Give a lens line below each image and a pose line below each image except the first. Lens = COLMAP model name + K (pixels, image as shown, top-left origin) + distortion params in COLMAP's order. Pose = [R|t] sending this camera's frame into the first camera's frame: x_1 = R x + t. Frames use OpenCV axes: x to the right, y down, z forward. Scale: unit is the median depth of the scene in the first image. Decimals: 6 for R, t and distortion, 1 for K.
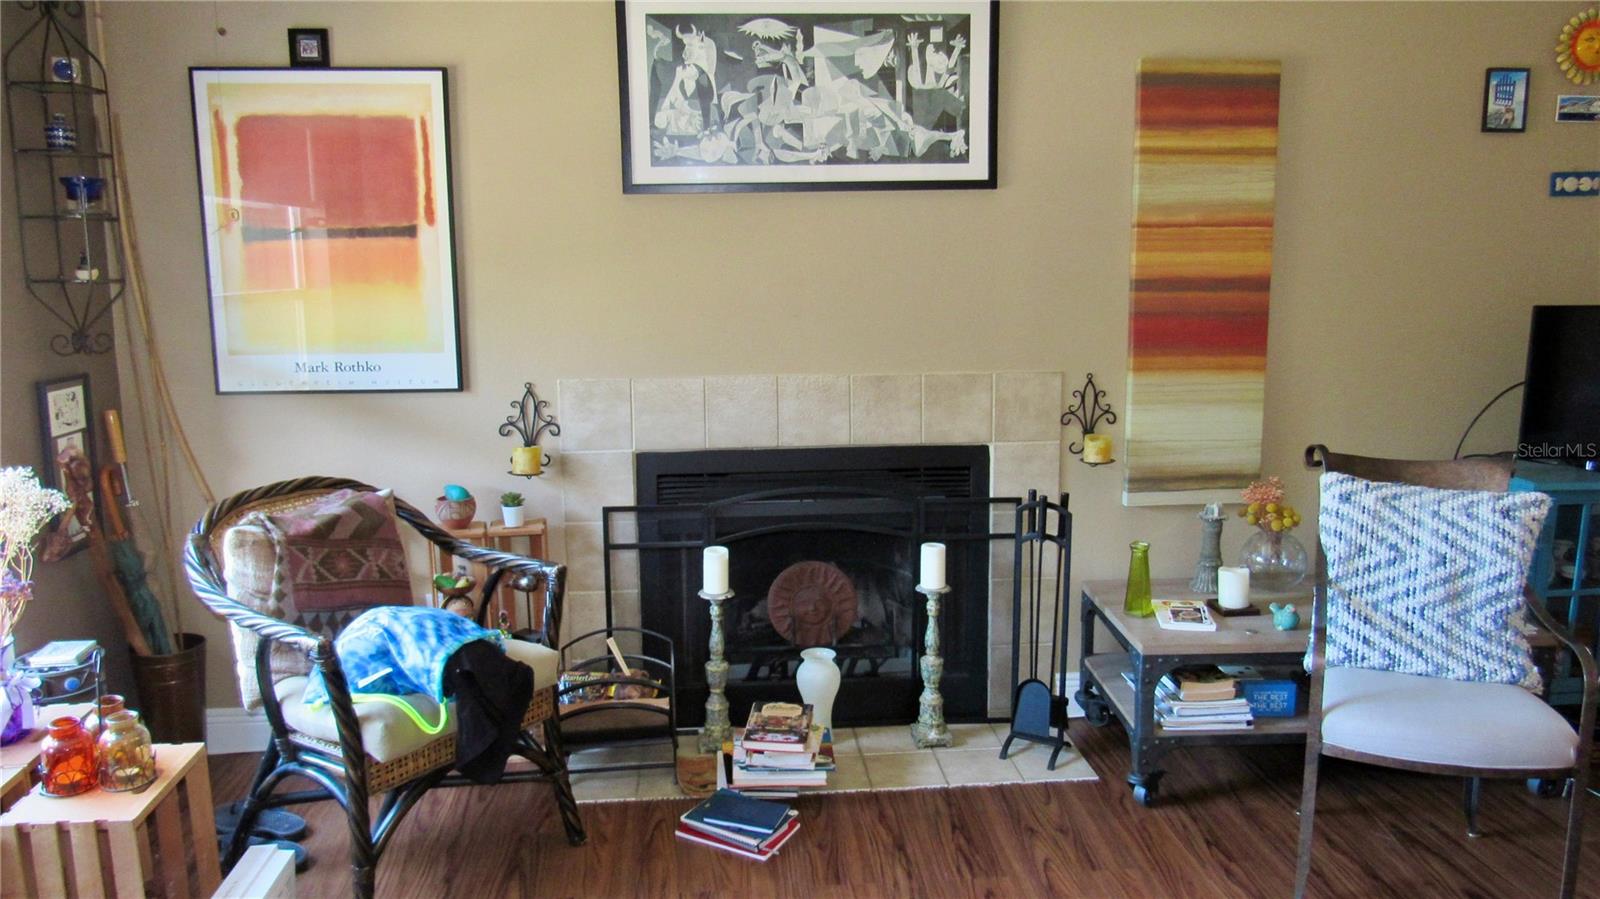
lens RADIAL K [[1144.3, 0, 800.0], [0, 1144.3, 449.5], [0, 0, 1]] dist [-0.032484, 0.010760]
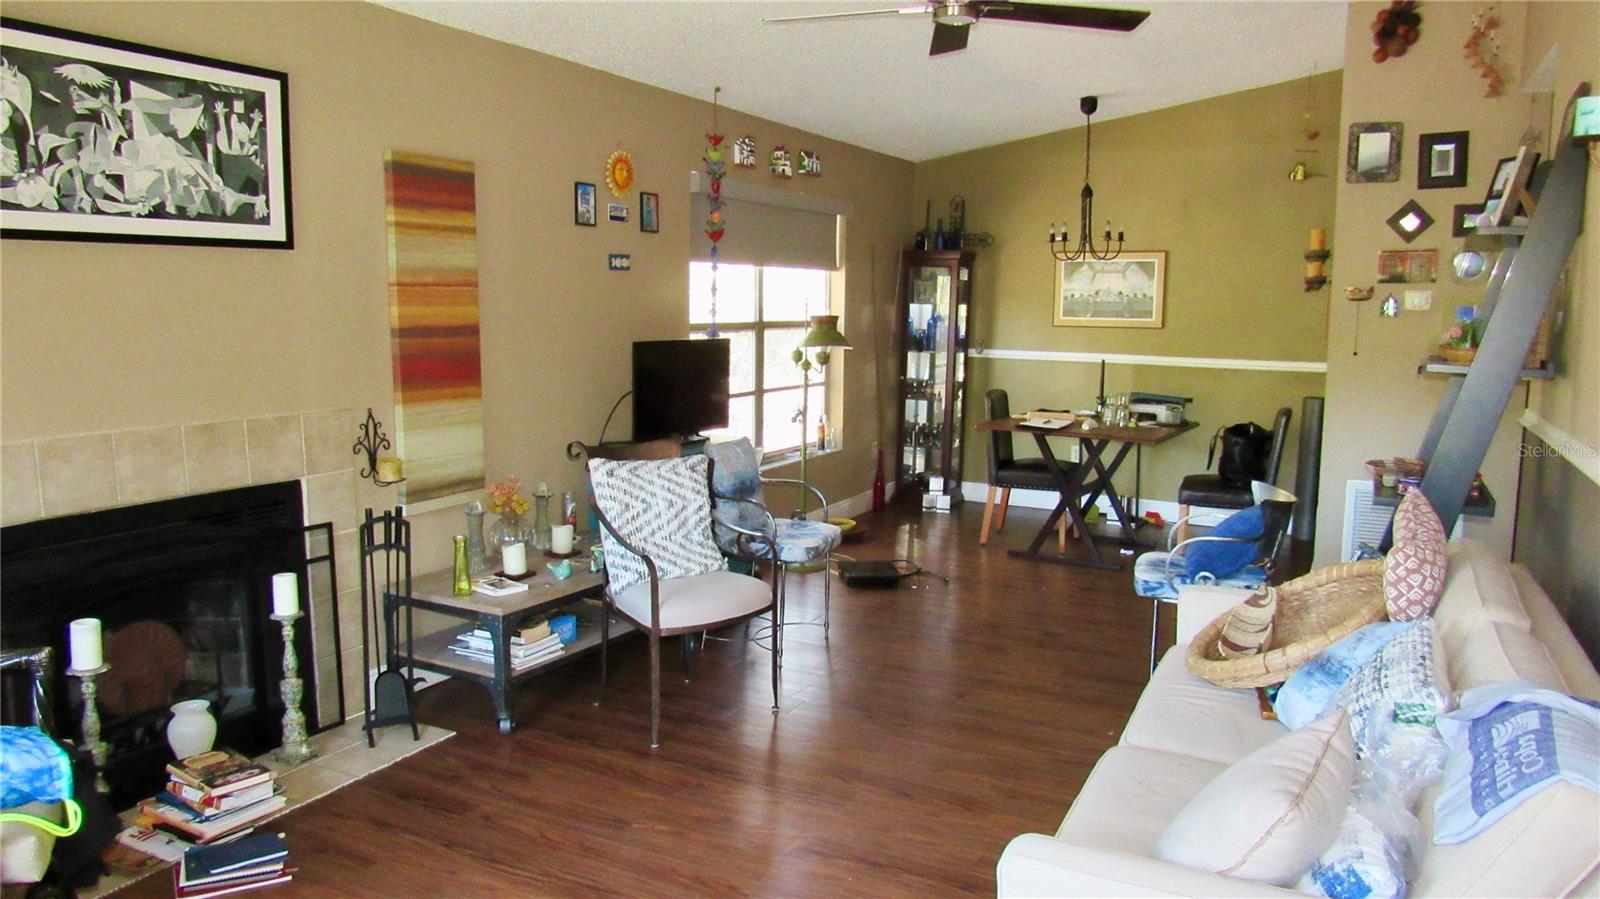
lens RADIAL K [[1144.3, 0, 800.0], [0, 1144.3, 449.5], [0, 0, 1]] dist [-0.032484, 0.010760]
pose [[0.517828, -0.097731, 0.849884, -0.551090], [0.136398, 0.990177, 0.030757, -0.000259], [-0.844541, 0.099995, 0.526071, 0.012231]]
